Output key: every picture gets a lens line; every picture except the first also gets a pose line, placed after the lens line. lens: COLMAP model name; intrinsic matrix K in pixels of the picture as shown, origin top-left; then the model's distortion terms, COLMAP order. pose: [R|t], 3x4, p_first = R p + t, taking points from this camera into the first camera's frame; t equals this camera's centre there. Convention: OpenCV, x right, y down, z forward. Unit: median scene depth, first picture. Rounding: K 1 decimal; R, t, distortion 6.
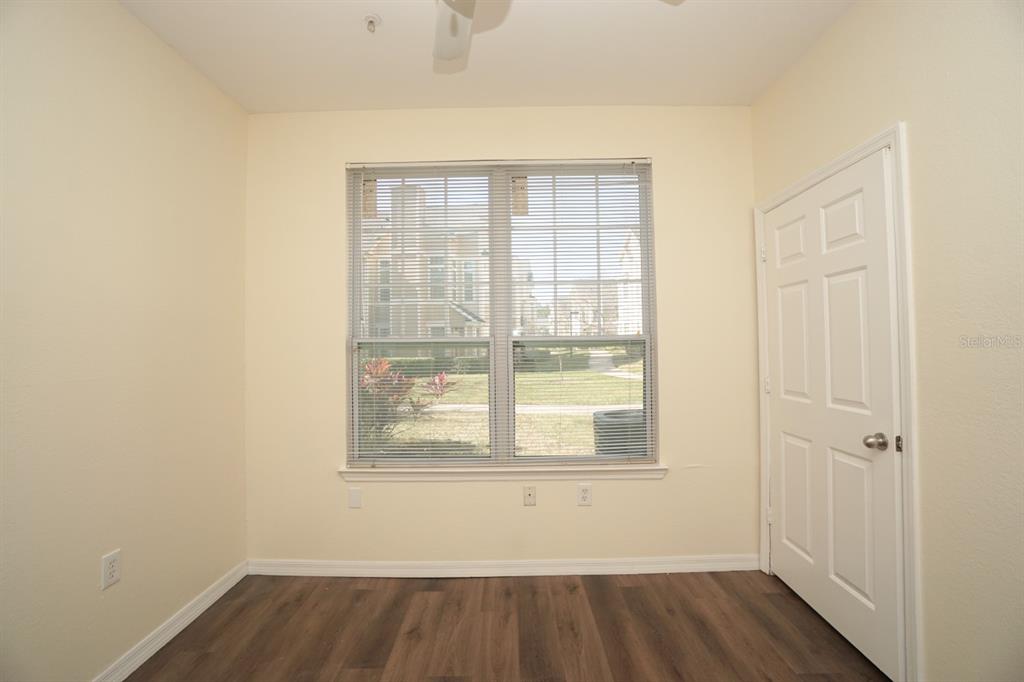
lens RADIAL K [[450.5, 0, 512.5], [0, 450.5, 338.3], [0, 0, 1]] dist [-0.069975, 0.025293]
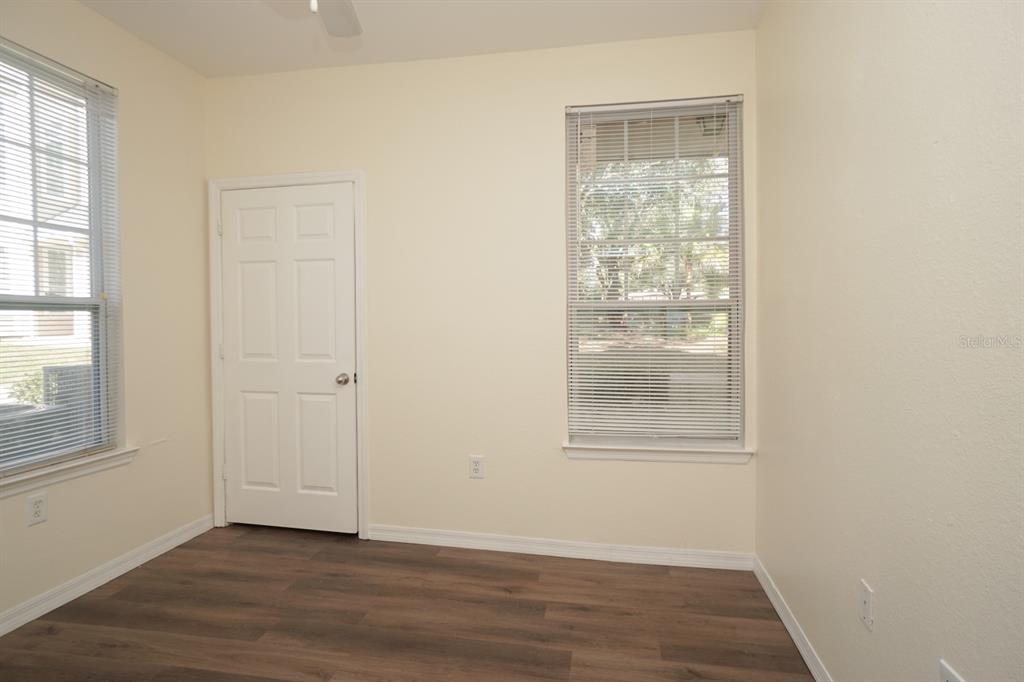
lens RADIAL K [[548.1, 0, 515.8], [0, 548.1, 340.3], [0, 0, 1]] dist [-0.015613, 0.002077]
pose [[0.176168, -0.022744, 0.984097, -0.634927], [-0.020525, 0.999431, 0.026773, 0.030764], [-0.984146, -0.024916, 0.175601, 0.064441]]
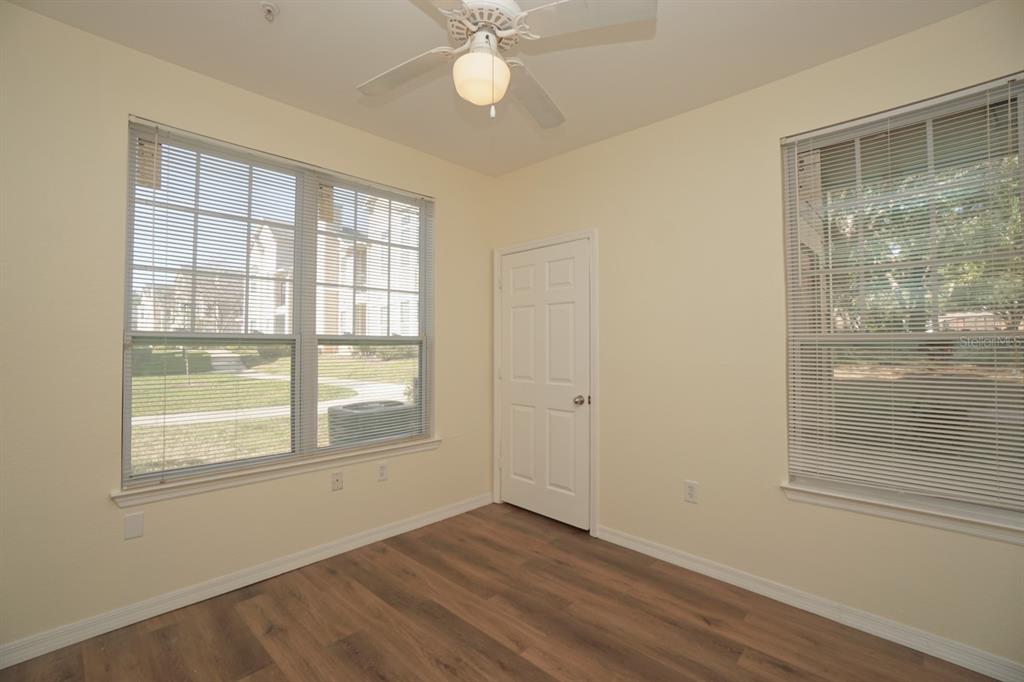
lens RADIAL K [[450.5, 0, 512.5], [0, 450.5, 338.3], [0, 0, 1]] dist [-0.069975, 0.025293]
pose [[0.690032, 0.024273, 0.723372, -0.498170], [-0.023629, 0.999660, -0.011004, 0.006100], [-0.723393, -0.009499, 0.690371, -0.059231]]
